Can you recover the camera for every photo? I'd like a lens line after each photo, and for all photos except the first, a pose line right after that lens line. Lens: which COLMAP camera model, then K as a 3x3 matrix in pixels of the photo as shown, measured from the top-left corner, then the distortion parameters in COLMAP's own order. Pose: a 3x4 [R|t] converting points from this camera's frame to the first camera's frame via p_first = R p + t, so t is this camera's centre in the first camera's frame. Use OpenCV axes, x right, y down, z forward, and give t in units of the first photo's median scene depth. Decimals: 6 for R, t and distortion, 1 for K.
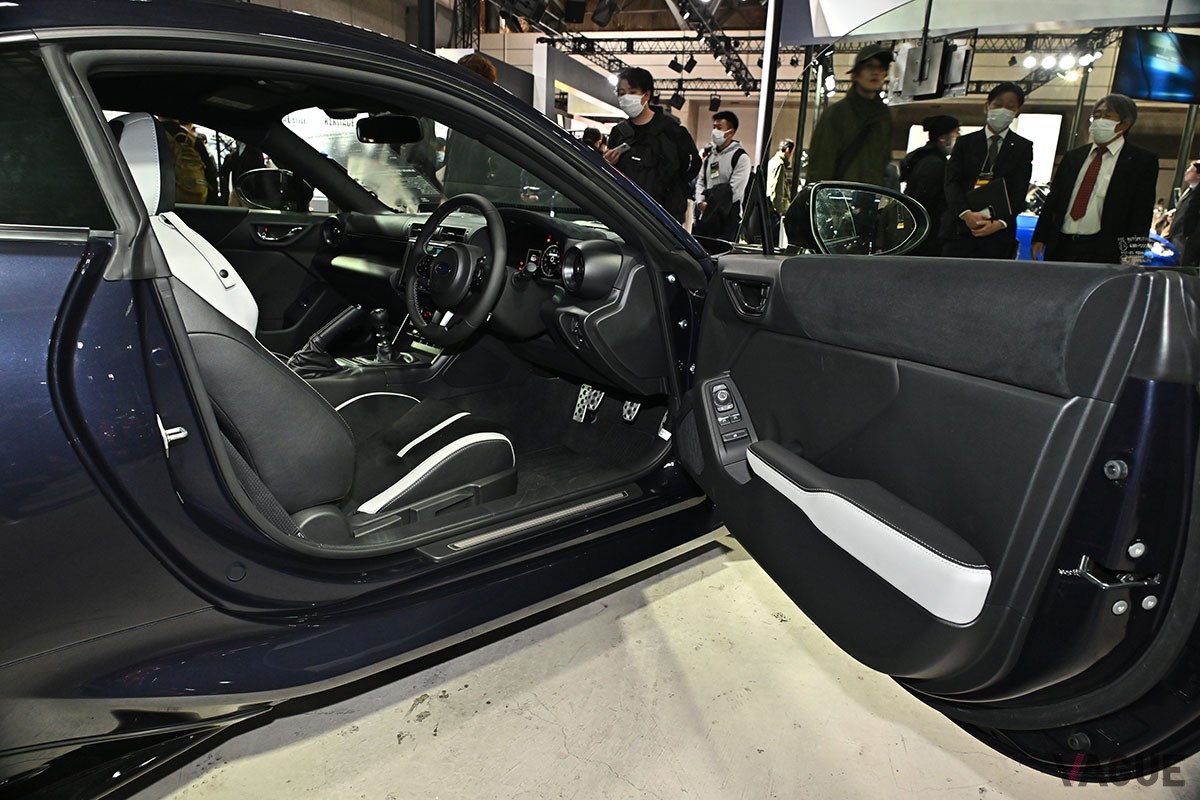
lens RADIAL K [[797.3, 0, 600.0], [0, 797.3, 400.0], [0, 0, 1]] dist [-0.002029, -0.001250]
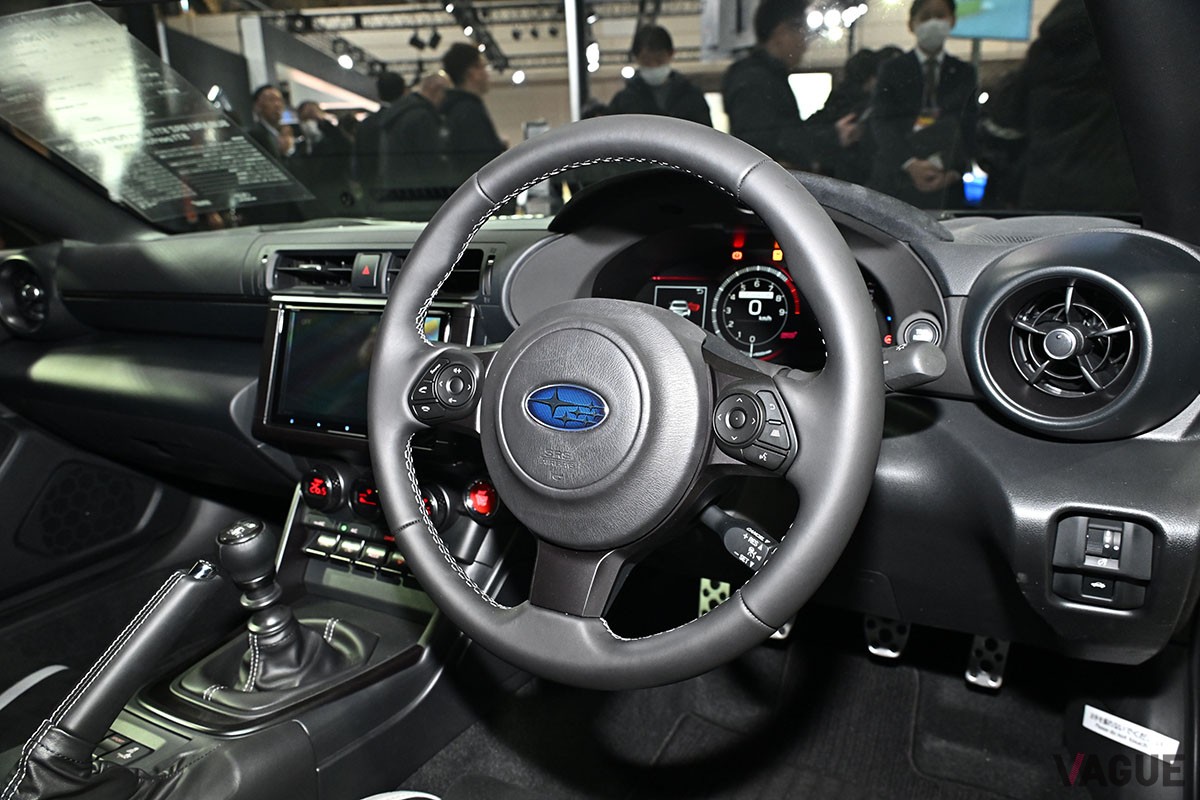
lens RADIAL K [[881.5, 0, 600.0], [0, 881.5, 400.0], [0, 0, 1]] dist [0.005608, -0.003333]
pose [[0.953800, -0.149030, 0.260876, -0.256767], [0.154405, 0.988008, -0.000111, -0.161538], [-0.257731, 0.040386, 0.965372, 0.707816]]
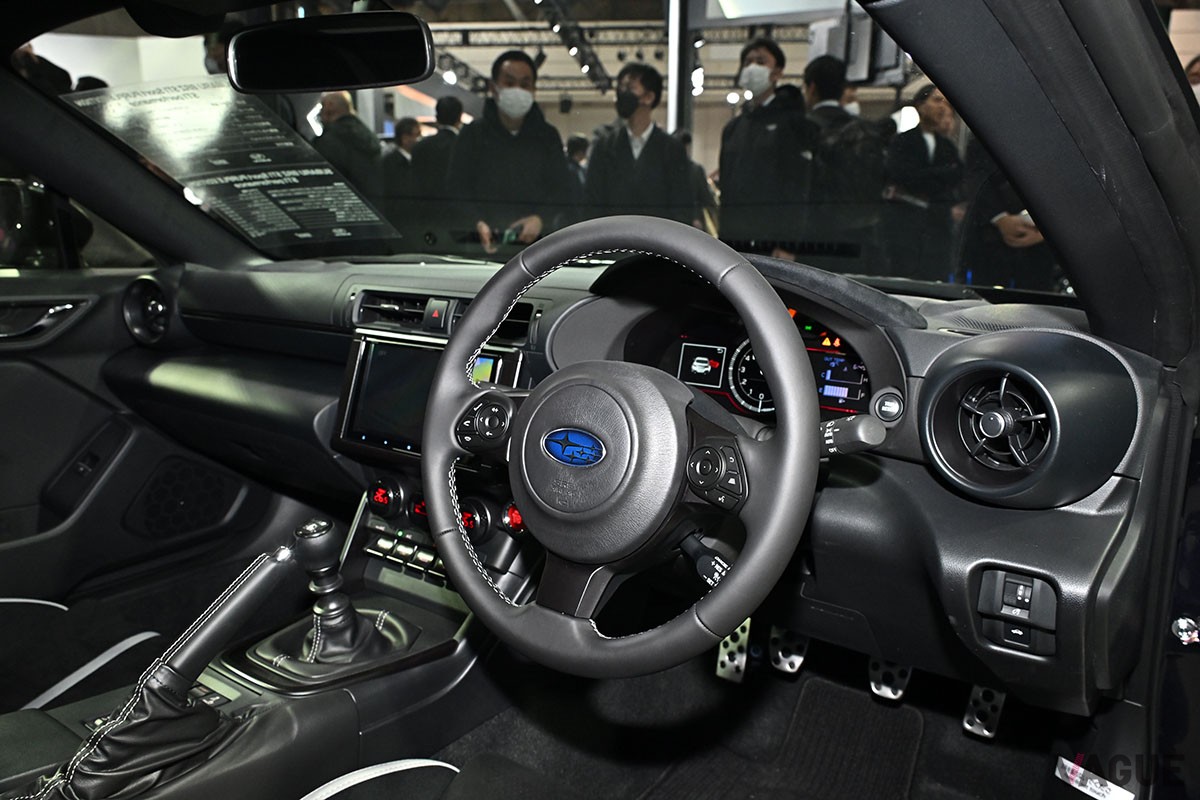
lens RADIAL K [[913.6, 0, 600.0], [0, 913.6, 400.0], [0, 0, 1]] dist [-0.001667, 0.004048]
pose [[0.981764, -0.072438, 0.175761, -0.246497], [0.080882, 0.995865, -0.041359, -0.163773], [-0.172038, 0.054821, 0.983564, 0.620353]]
